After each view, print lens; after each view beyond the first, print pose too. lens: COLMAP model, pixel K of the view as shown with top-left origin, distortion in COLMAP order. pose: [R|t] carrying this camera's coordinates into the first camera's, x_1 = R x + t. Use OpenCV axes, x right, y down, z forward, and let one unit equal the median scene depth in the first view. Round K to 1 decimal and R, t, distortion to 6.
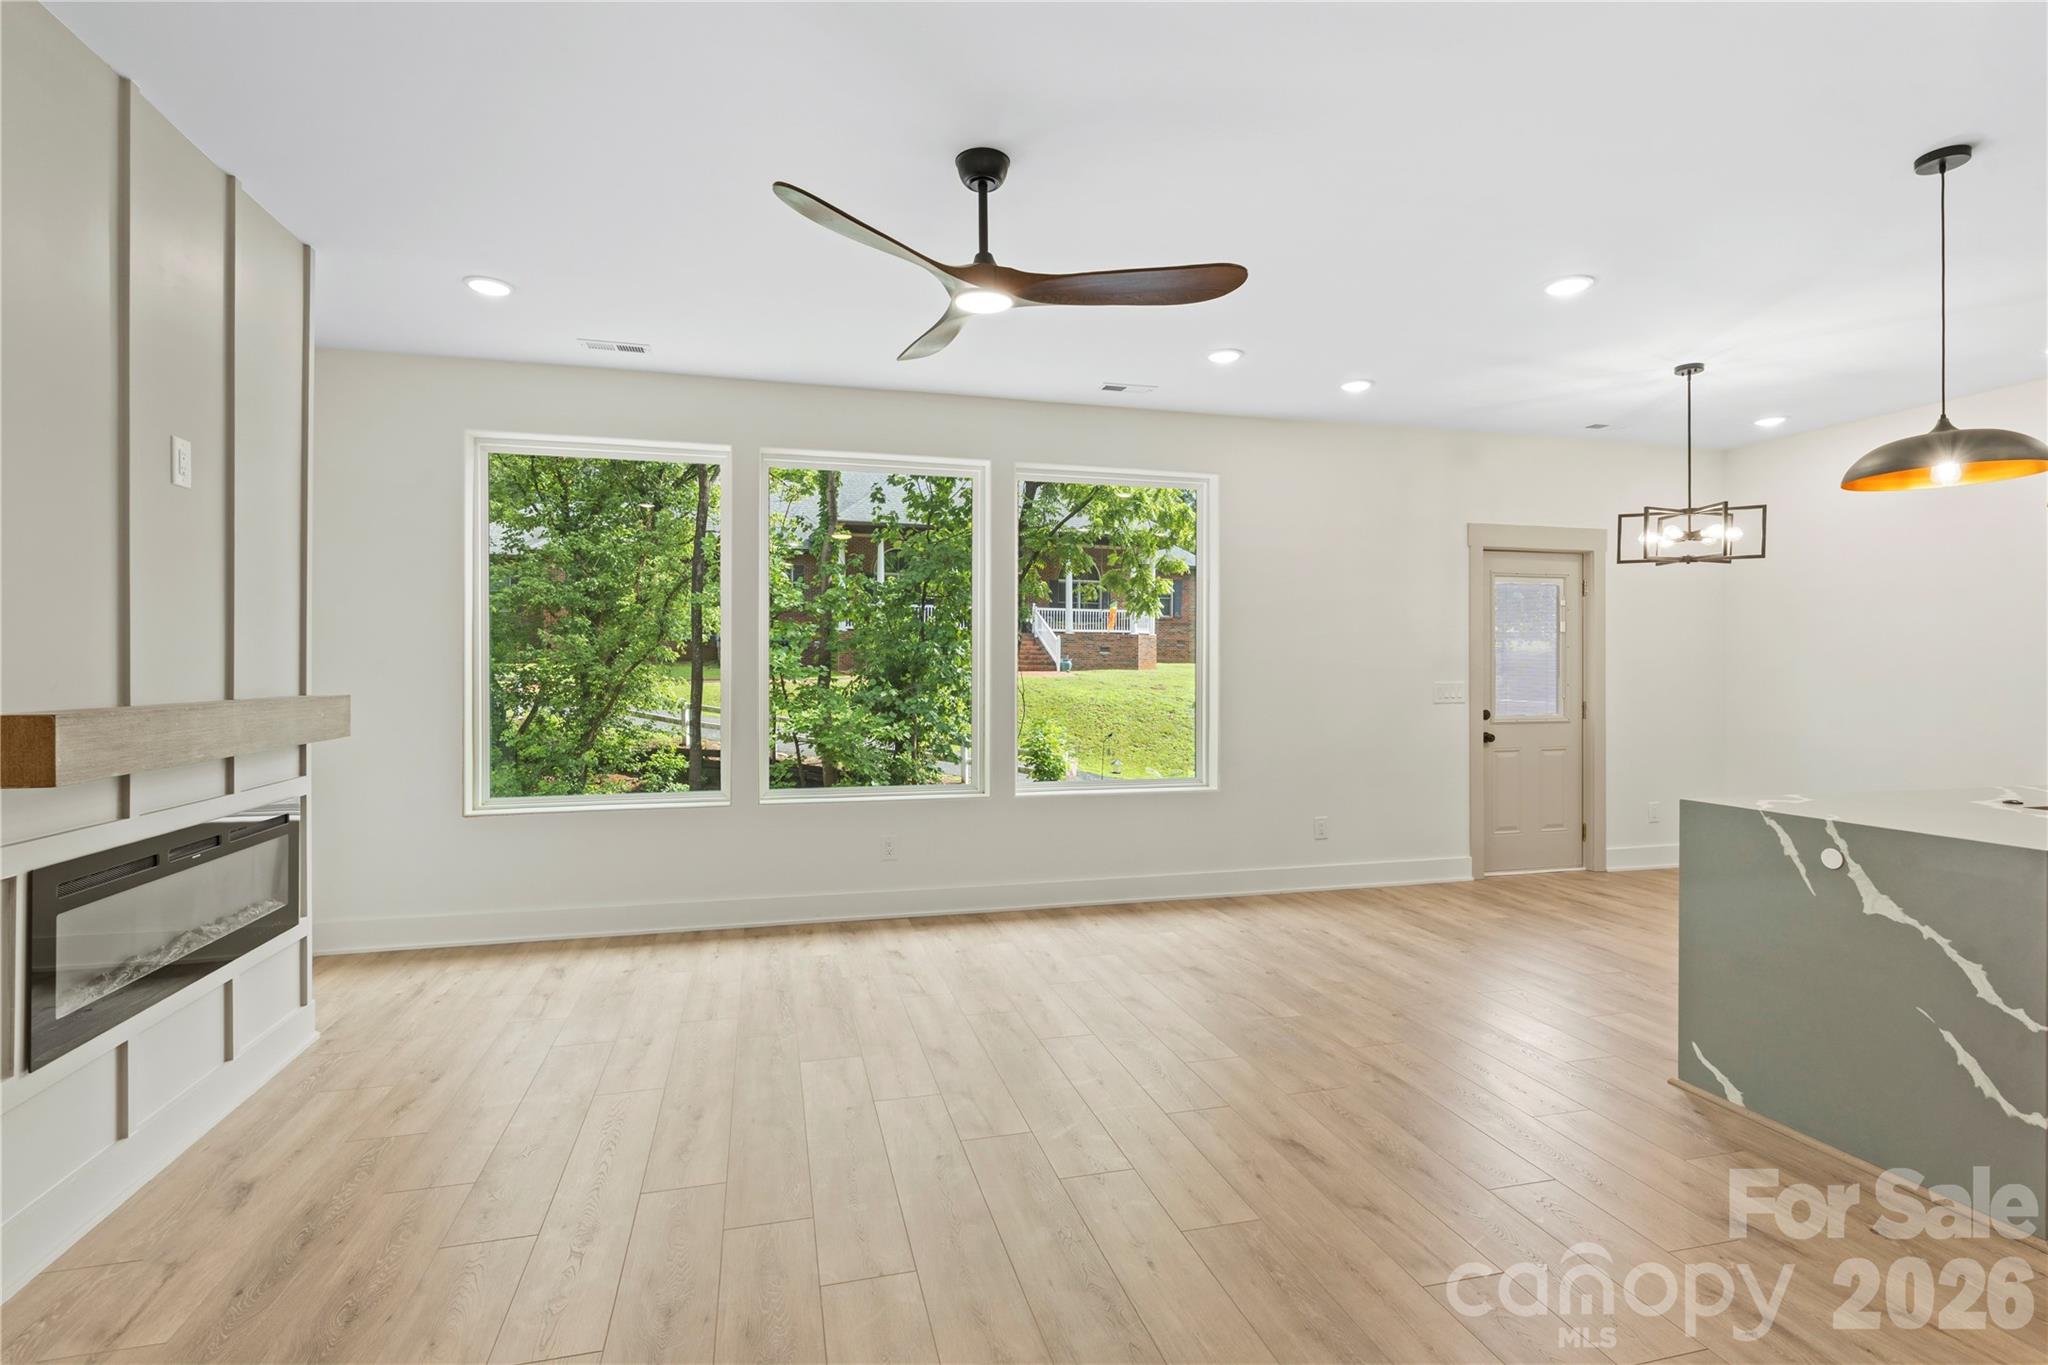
lens RADIAL K [[990.4, 0, 1017.4], [0, 990.4, 675.8], [0, 0, 1]] dist [-0.001422, 0.001279]
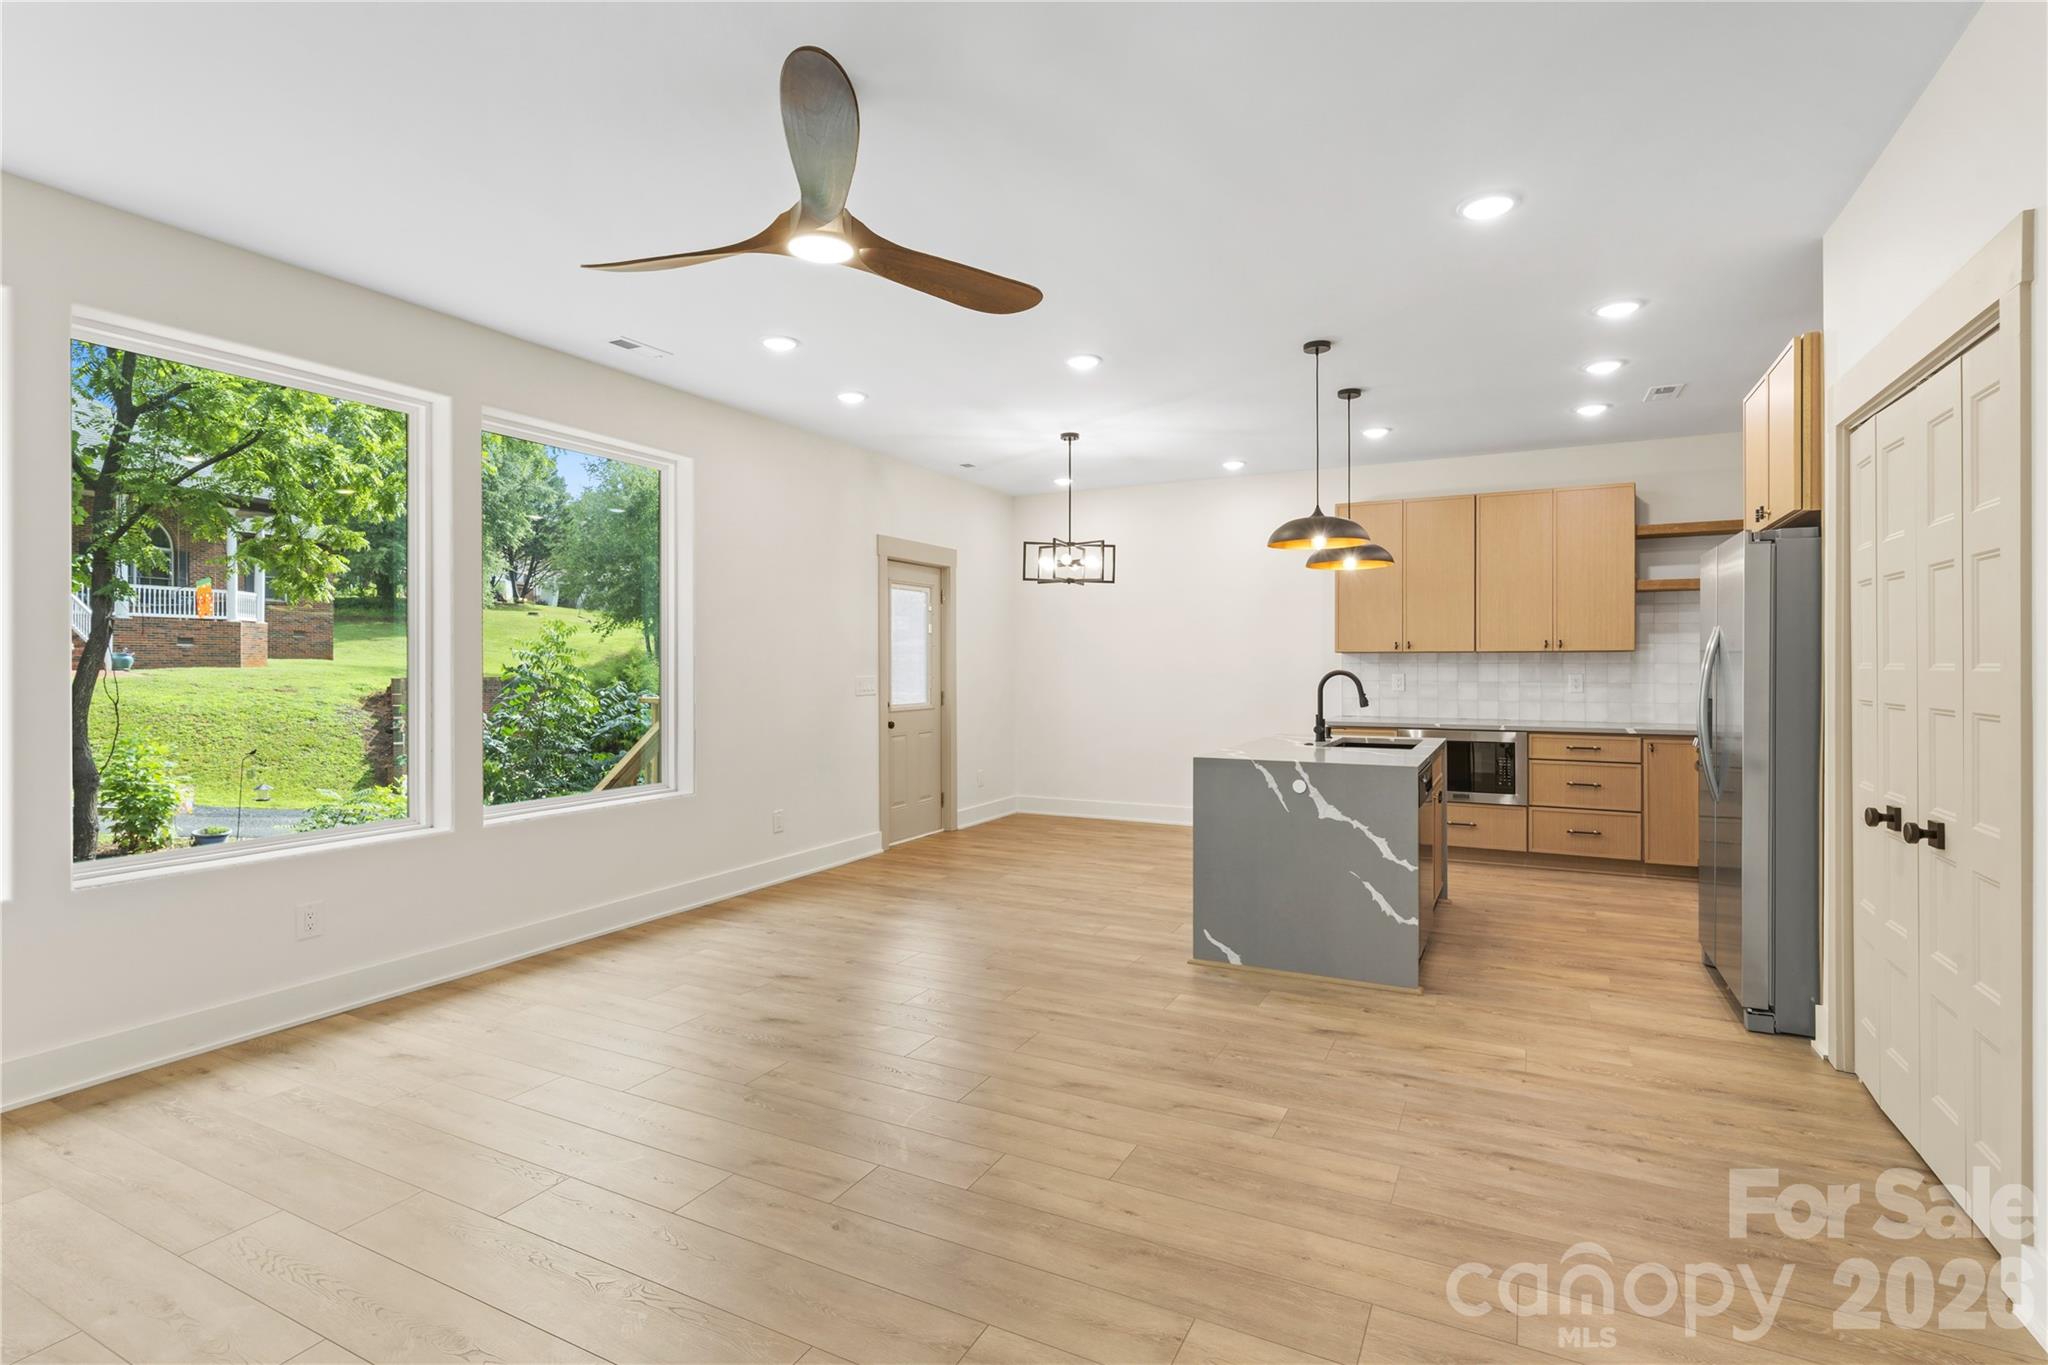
lens RADIAL K [[990.4, 0, 1018.8], [0, 990.4, 672.9], [0, 0, 1]] dist [-0.001422, 0.001279]
pose [[0.664355, -0.008834, 0.747365, -0.354170], [0.008104, 0.999957, 0.004616, -0.001470], [-0.747373, 0.002990, 0.664398, 0.173095]]
